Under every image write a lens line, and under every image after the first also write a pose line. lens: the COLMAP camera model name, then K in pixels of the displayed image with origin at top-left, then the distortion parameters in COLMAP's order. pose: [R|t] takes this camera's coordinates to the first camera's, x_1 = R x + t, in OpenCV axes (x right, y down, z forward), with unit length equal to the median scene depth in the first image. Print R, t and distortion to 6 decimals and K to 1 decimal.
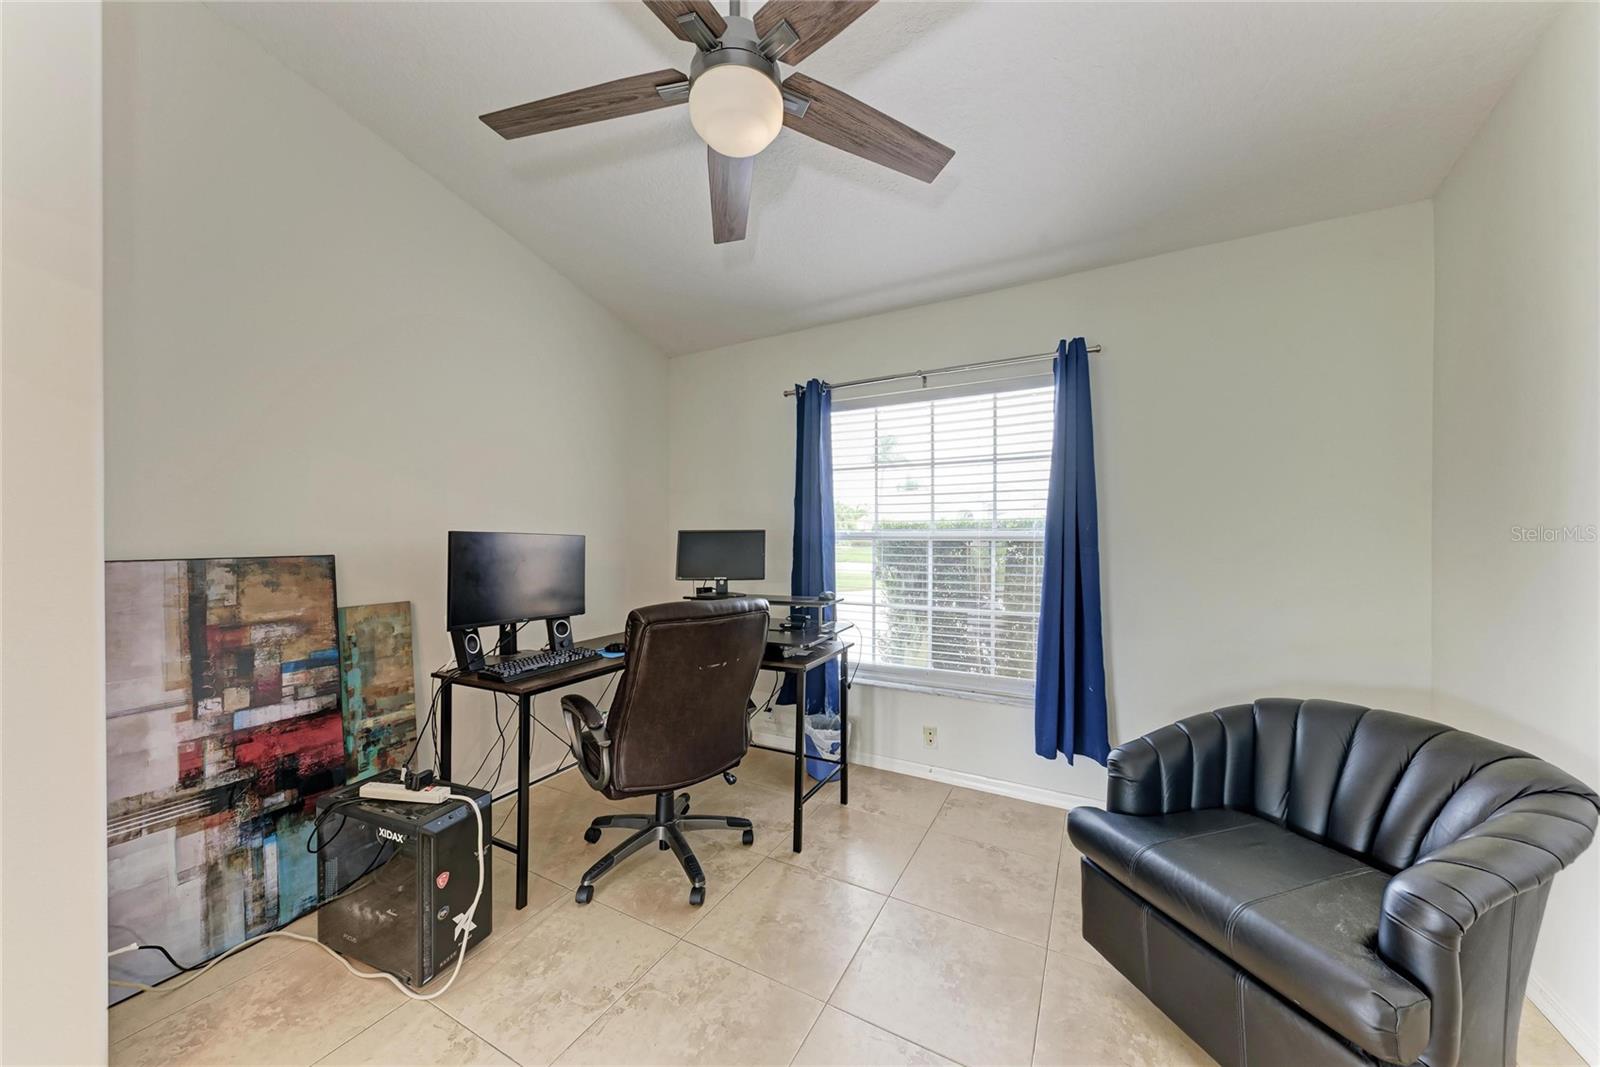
lens RADIAL K [[549.5, 0, 790.7], [0, 549.5, 533.9], [0, 0, 1]] dist [0.014424, -0.003868]
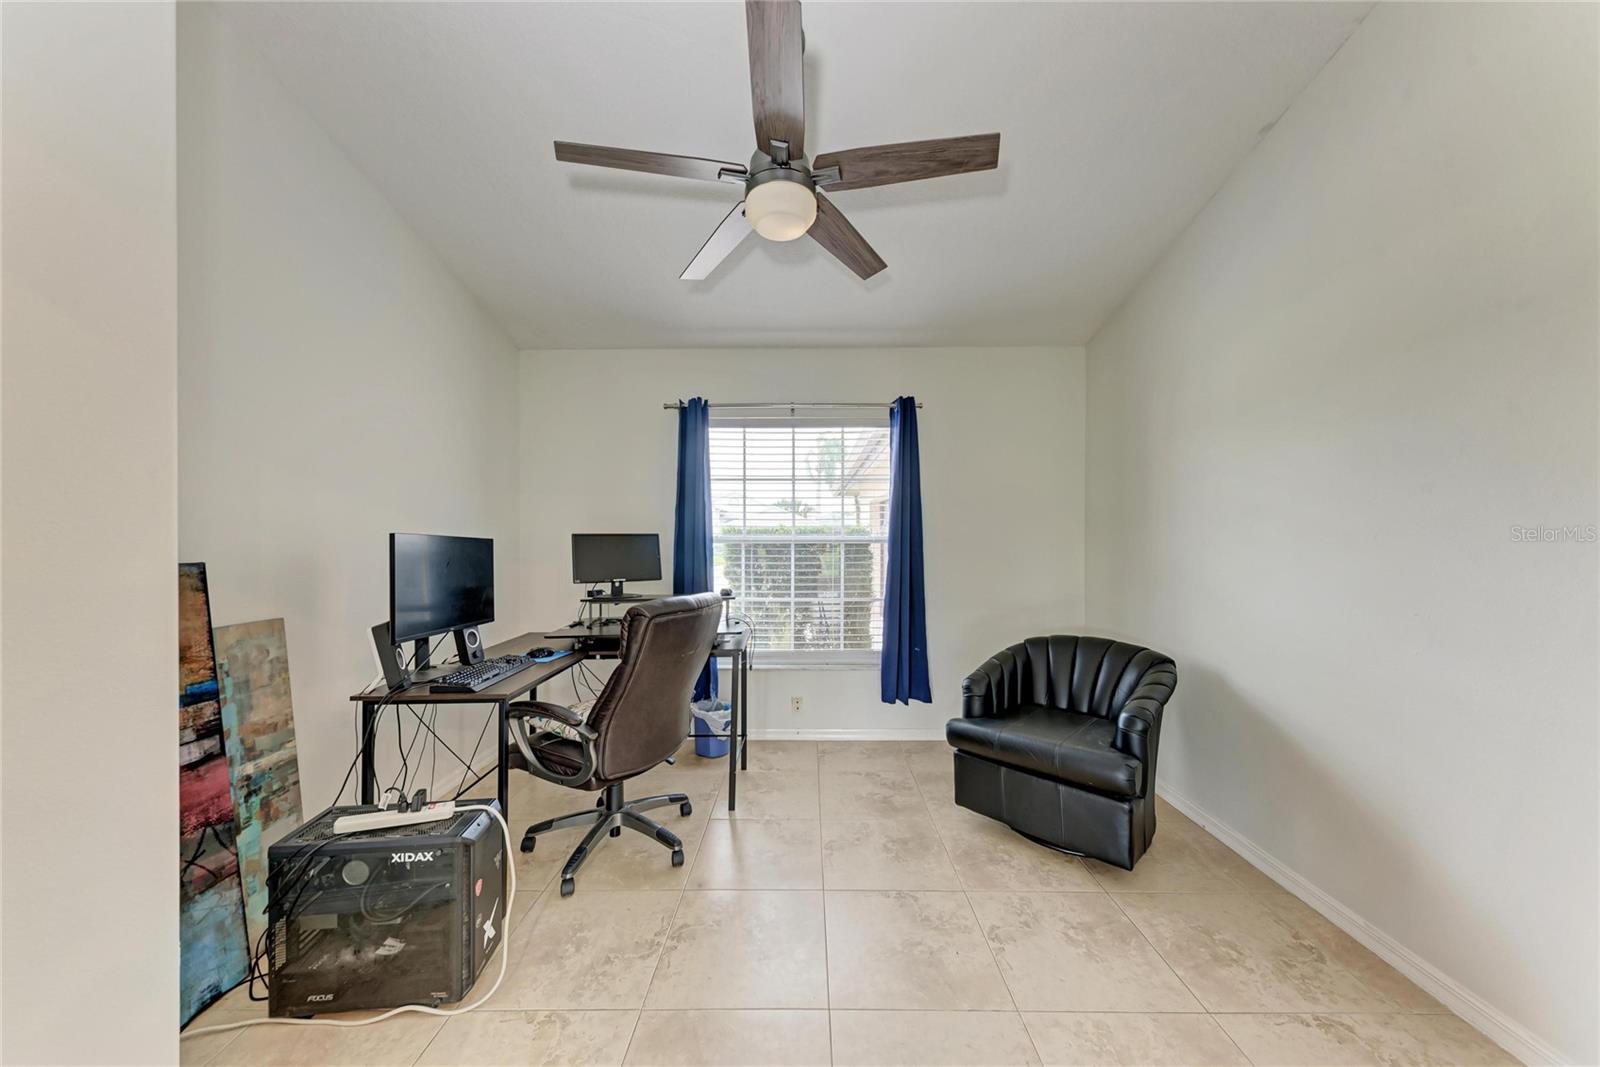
lens RADIAL K [[549.5, 0, 798.2], [0, 549.5, 538.5], [0, 0, 1]] dist [0.014424, -0.003868]
pose [[0.882931, 0.001448, 0.469501, -0.427499], [-0.001354, 0.999999, -0.000537, 0.002686], [-0.469501, -0.000161, 0.882932, -0.098921]]
